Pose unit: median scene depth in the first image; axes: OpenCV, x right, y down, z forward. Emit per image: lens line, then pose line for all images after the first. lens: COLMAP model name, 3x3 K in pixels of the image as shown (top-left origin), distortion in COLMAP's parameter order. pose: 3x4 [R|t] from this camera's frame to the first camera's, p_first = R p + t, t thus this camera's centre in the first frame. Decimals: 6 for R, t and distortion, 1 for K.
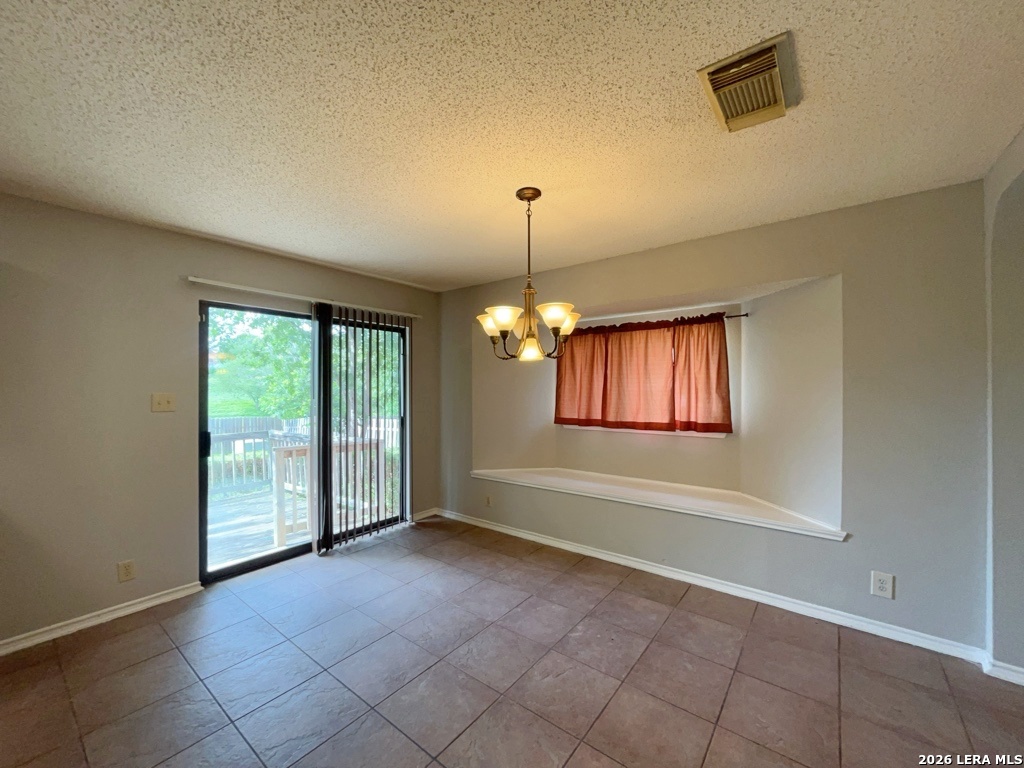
lens RADIAL K [[413.4, 0, 514.5], [0, 413.4, 386.3], [0, 0, 1]] dist [-0.001250, -0.000070]
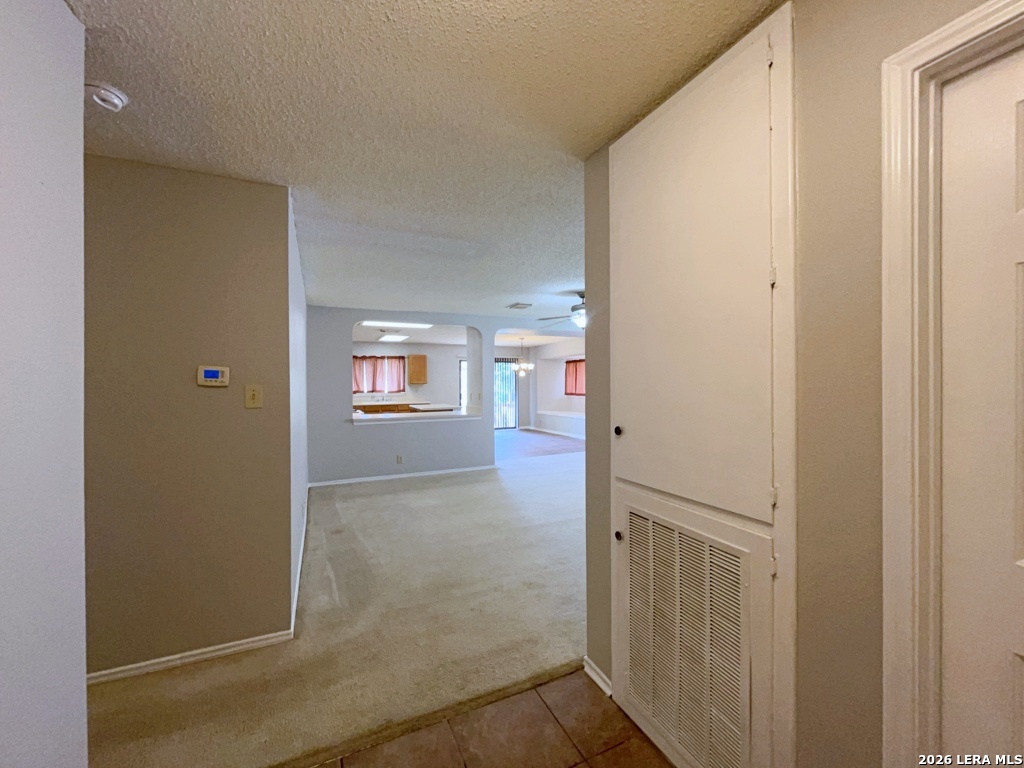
lens RADIAL K [[413.4, 0, 512.4], [0, 413.4, 384.9], [0, 0, 1]] dist [-0.001250, -0.000070]
pose [[0.889437, -0.001997, -0.457053, 1.231580], [0.003795, 0.999988, 0.003016, 0.016400], [0.457041, -0.004416, 0.889434, -1.881950]]
